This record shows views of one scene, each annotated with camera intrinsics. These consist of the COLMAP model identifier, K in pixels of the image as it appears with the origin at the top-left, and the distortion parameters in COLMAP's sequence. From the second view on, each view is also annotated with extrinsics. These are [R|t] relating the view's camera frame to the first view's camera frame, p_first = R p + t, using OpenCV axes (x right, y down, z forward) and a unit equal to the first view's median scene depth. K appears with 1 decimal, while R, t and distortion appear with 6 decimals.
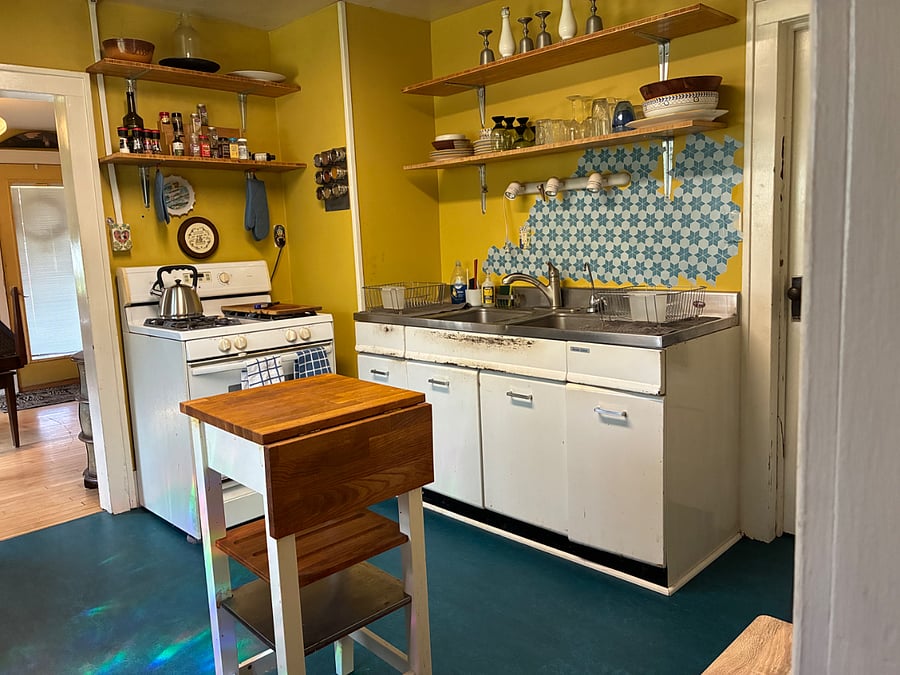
lens RADIAL K [[678.2, 0, 448.2], [0, 678.2, 334.9], [0, 0, 1]] dist [0.009026, 0.002346]
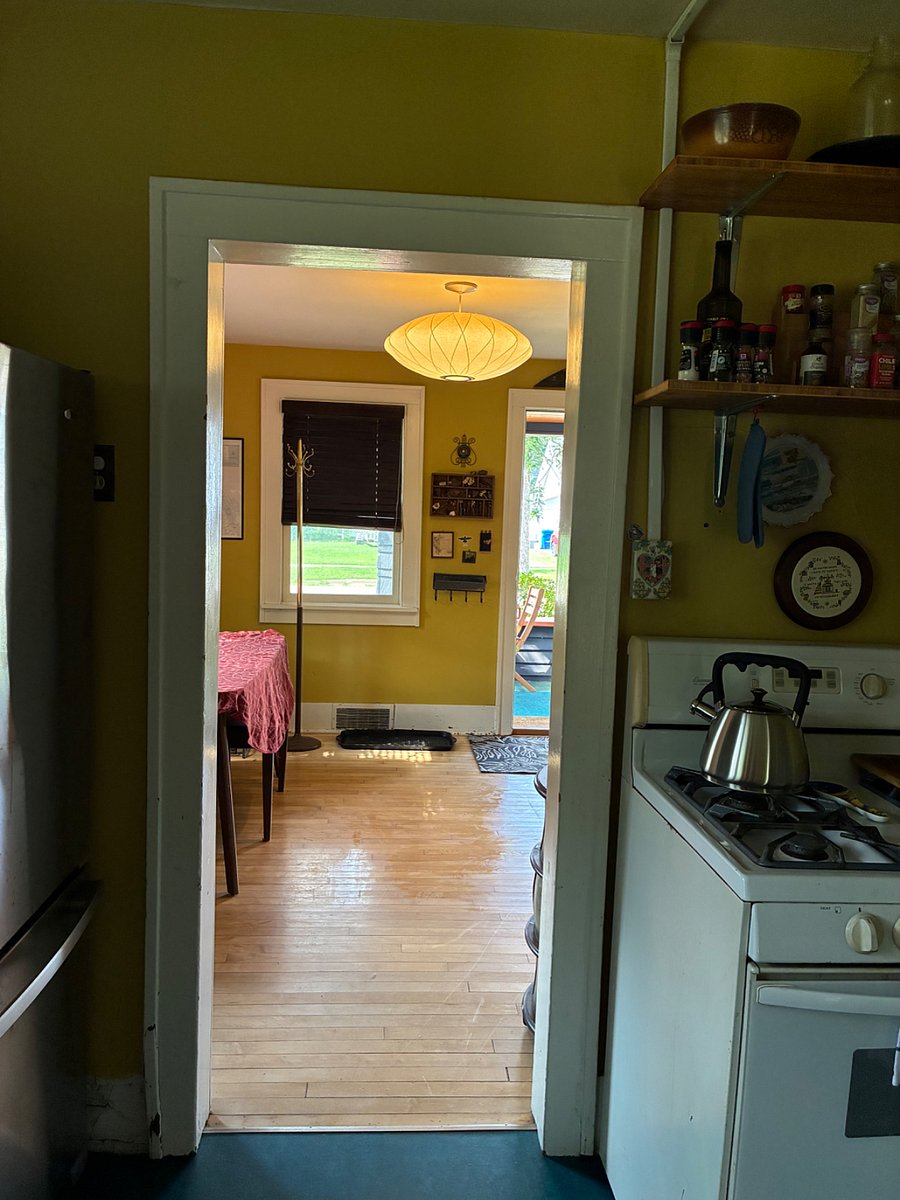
lens RADIAL K [[904.2, 0, 447.5], [0, 904.2, 605.3], [0, 0, 1]] dist [0.009026, 0.002346]
pose [[0.758335, 0.136506, -0.637412, -0.376001], [-0.155647, 0.987463, 0.026296, -0.216981], [0.633010, 0.079270, 0.770074, 0.862482]]
